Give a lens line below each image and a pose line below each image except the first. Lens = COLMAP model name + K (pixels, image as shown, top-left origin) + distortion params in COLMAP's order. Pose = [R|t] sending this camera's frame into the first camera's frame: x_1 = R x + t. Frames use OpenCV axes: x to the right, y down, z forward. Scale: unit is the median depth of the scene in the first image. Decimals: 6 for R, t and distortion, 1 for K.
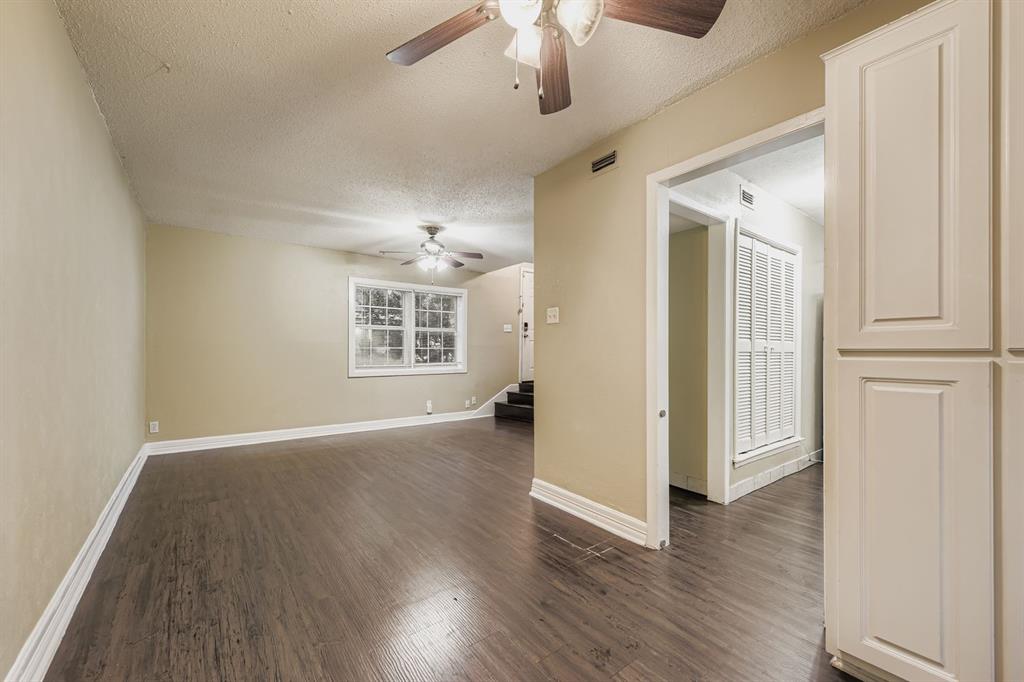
lens RADIAL K [[408.9, 0, 512.1], [0, 408.9, 353.5], [0, 0, 1]] dist [-0.000356, -0.000055]
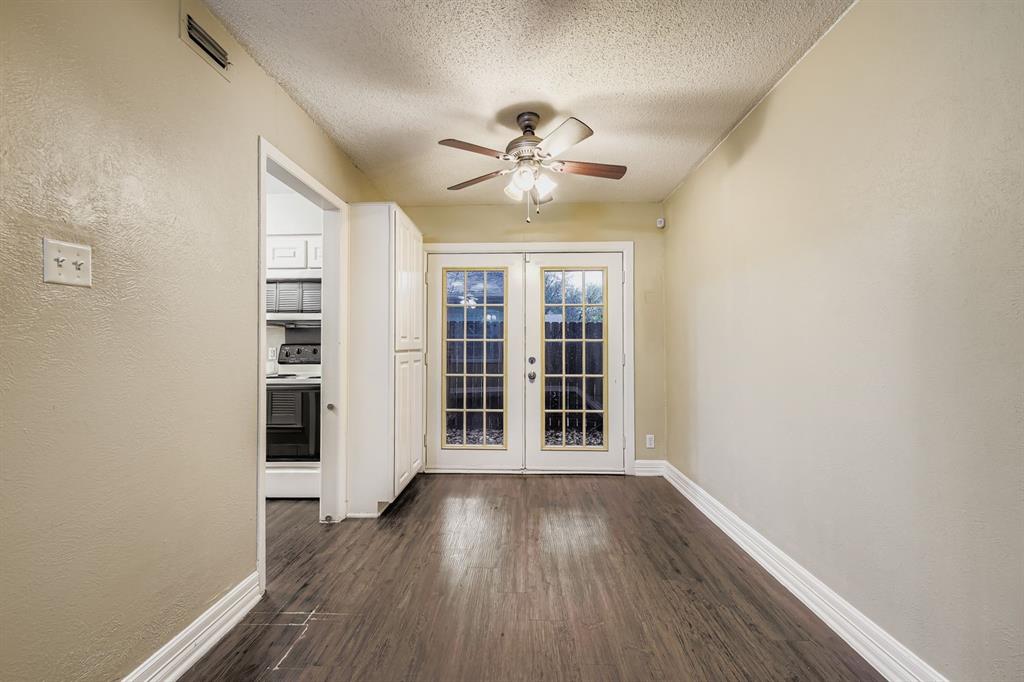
lens RADIAL K [[404.9, 0, 510.8], [0, 404.9, 339.7], [0, 0, 1]] dist [0.009897, -0.000237]
pose [[-0.772921, 0.010077, 0.634422, -0.203587], [0.005528, 0.999943, -0.009148, -0.007952], [-0.634478, -0.003563, -0.772933, 0.474449]]
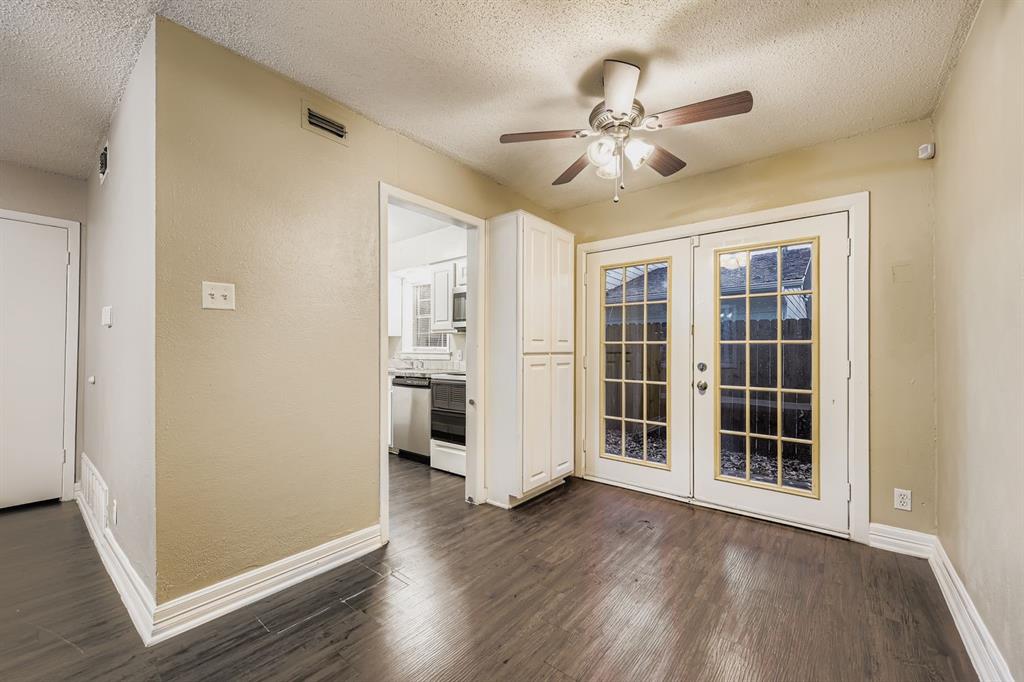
lens RADIAL K [[400.8, 0, 513.0], [0, 400.8, 349.0], [0, 0, 1]] dist [0.012158, -0.000079]
pose [[-0.238987, 0.000373, 0.971023, -0.262066], [0.005014, 0.999987, 0.000850, -0.006054], [-0.971010, 0.005072, -0.238986, 0.333742]]
